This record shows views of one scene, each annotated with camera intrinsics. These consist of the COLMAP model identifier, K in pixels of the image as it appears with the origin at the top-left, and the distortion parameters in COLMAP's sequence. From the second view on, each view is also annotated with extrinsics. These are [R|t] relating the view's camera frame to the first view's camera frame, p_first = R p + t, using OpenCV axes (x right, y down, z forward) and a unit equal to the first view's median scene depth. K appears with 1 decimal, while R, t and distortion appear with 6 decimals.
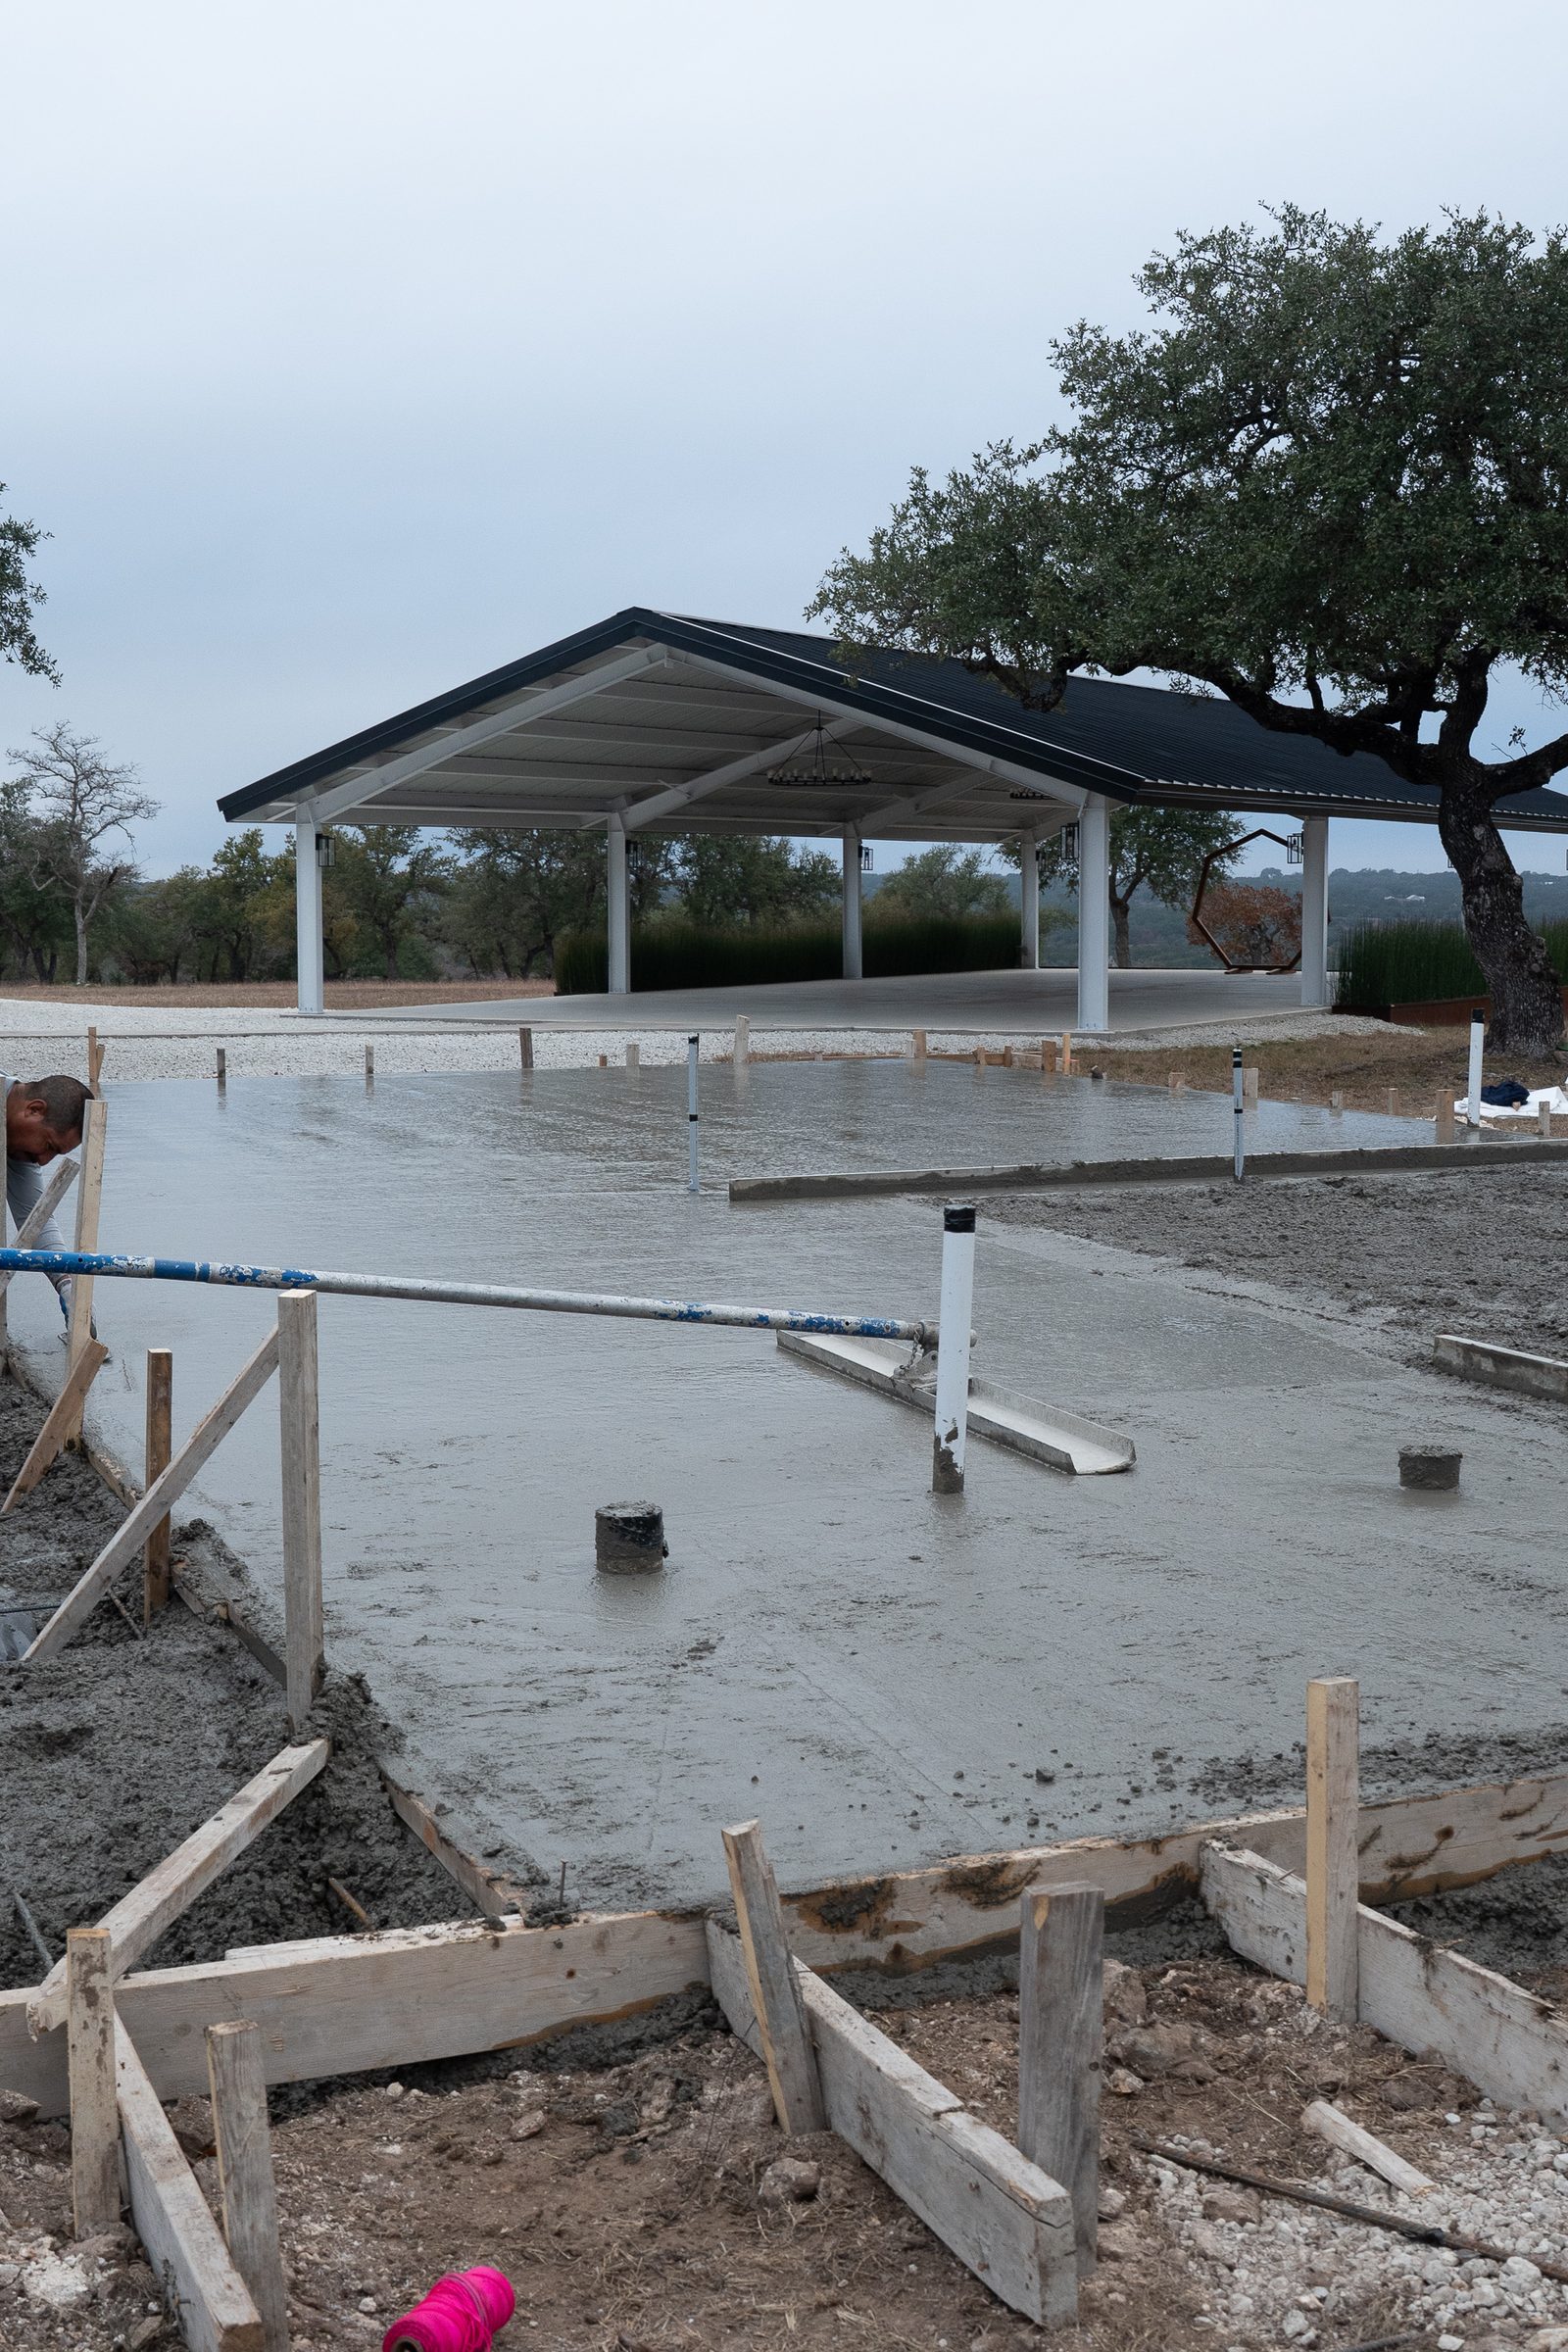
lens RADIAL K [[2384.5, 0, 804.5], [0, 2384.5, 1178.4], [0, 0, 1]] dist [-0.086932, 0.000000]
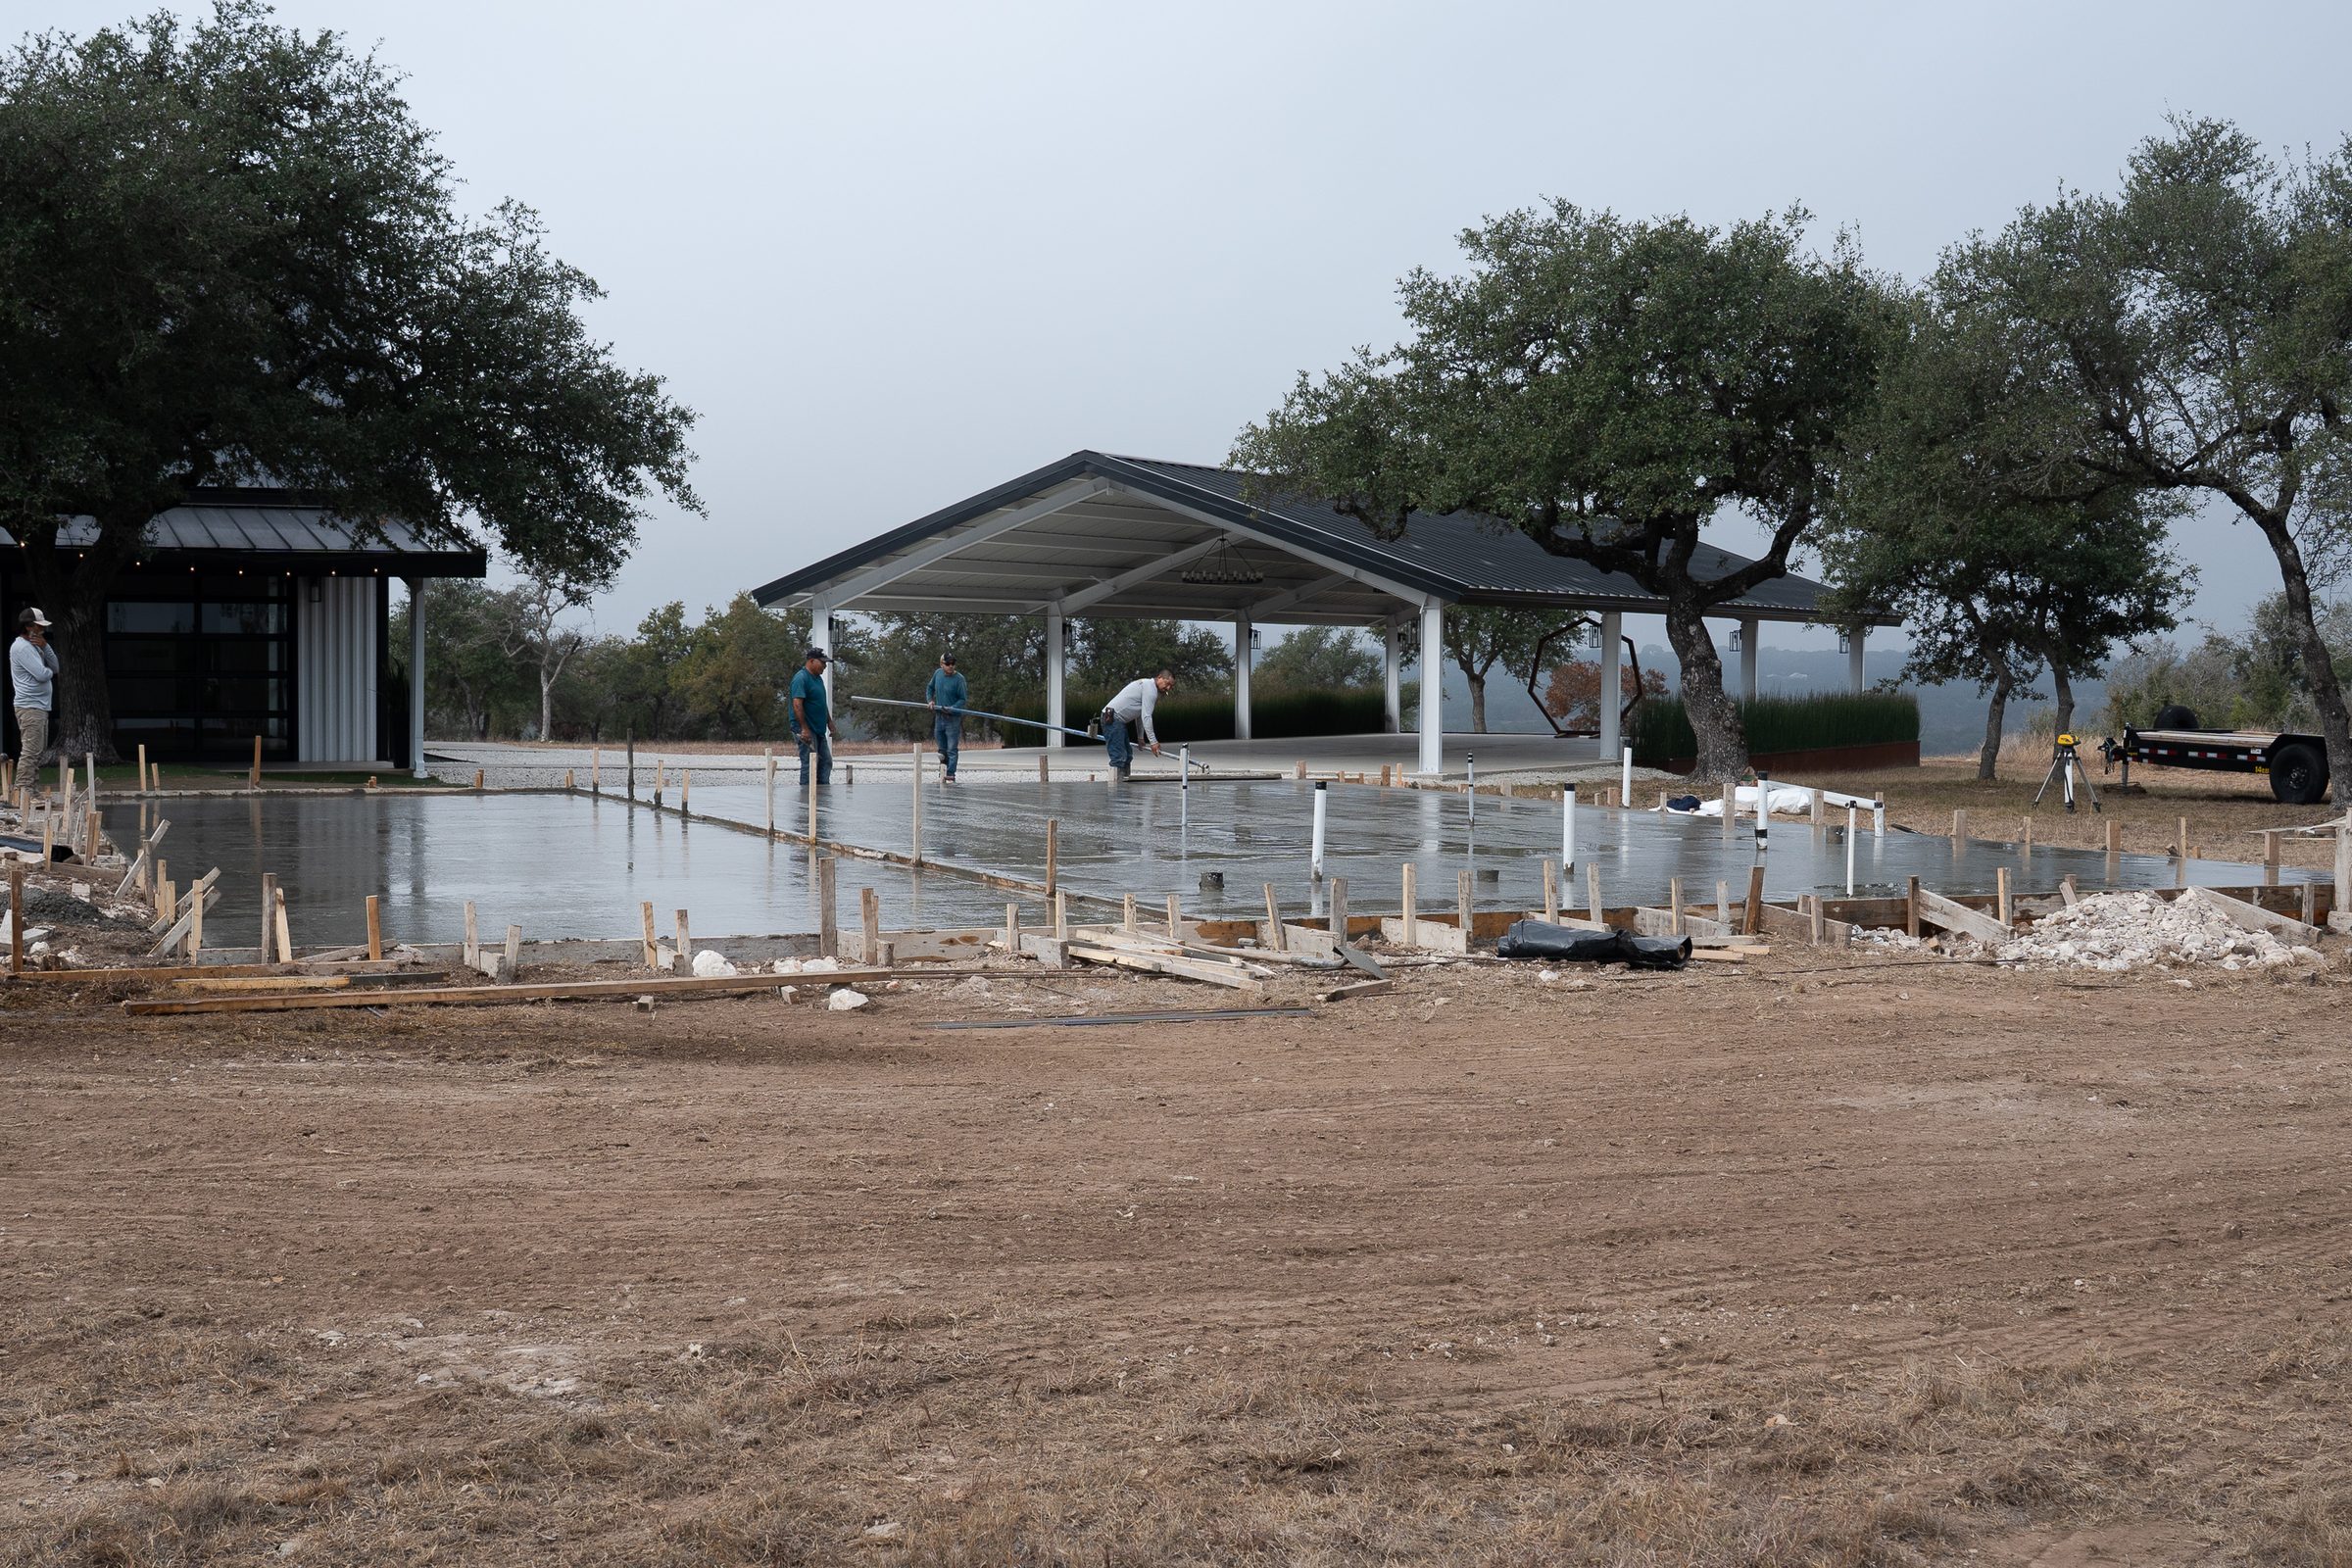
lens RADIAL K [[2384.5, 0, 1164.8], [0, 2384.5, 791.0], [0, 0, 1]] dist [-0.086932, 0.000000]
pose [[0.999934, 0.009458, -0.006578, -0.021055], [-0.009875, 0.997727, -0.066653, 0.043377], [0.005933, 0.066714, 0.997755, -0.373215]]
